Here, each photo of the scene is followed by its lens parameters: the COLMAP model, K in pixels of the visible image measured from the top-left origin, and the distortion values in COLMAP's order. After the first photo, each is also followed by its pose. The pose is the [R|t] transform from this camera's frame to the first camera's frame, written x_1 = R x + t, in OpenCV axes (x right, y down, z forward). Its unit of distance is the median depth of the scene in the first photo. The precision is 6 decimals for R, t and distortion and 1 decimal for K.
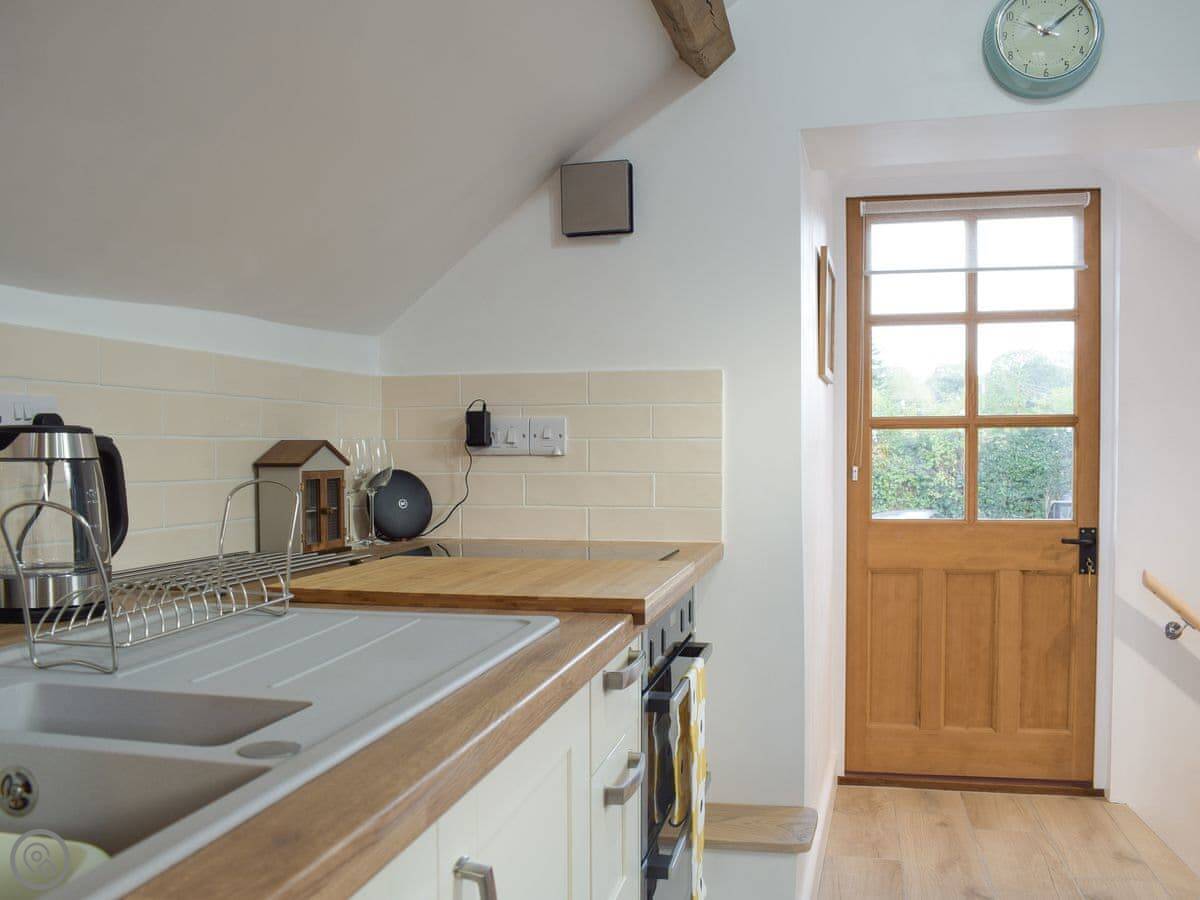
lens RADIAL K [[1039.3, 0, 609.1], [0, 1039.3, 453.5], [0, 0, 1]] dist [0.051207, -0.084236]
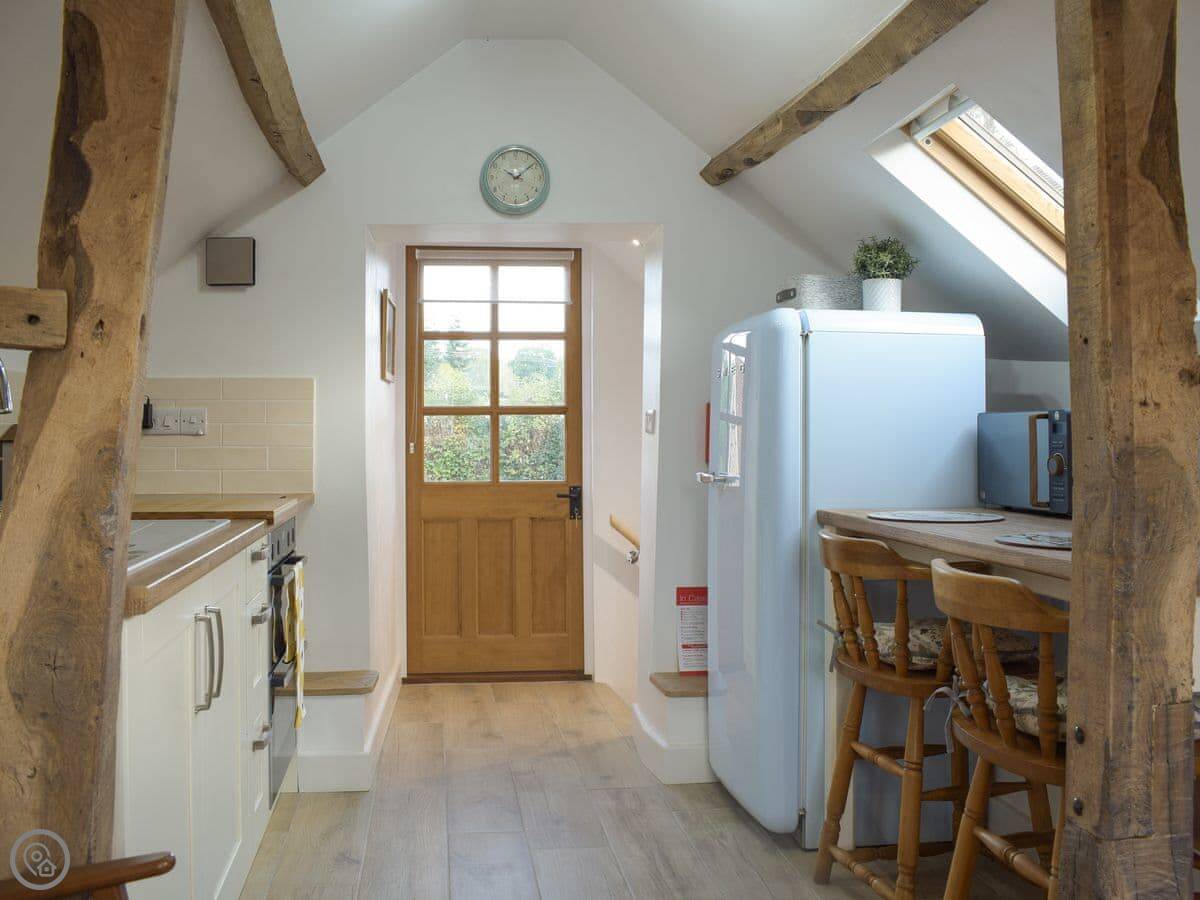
lens RADIAL K [[1007.1, 0, 559.4], [0, 1007.1, 416.6], [0, 0, 1]] dist [-0.149020, -0.001180]
pose [[0.938352, 0.006080, 0.345627, -0.033209], [-0.000472, 0.999867, -0.016308, -0.000660], [-0.345680, 0.015139, 0.938230, -0.279247]]
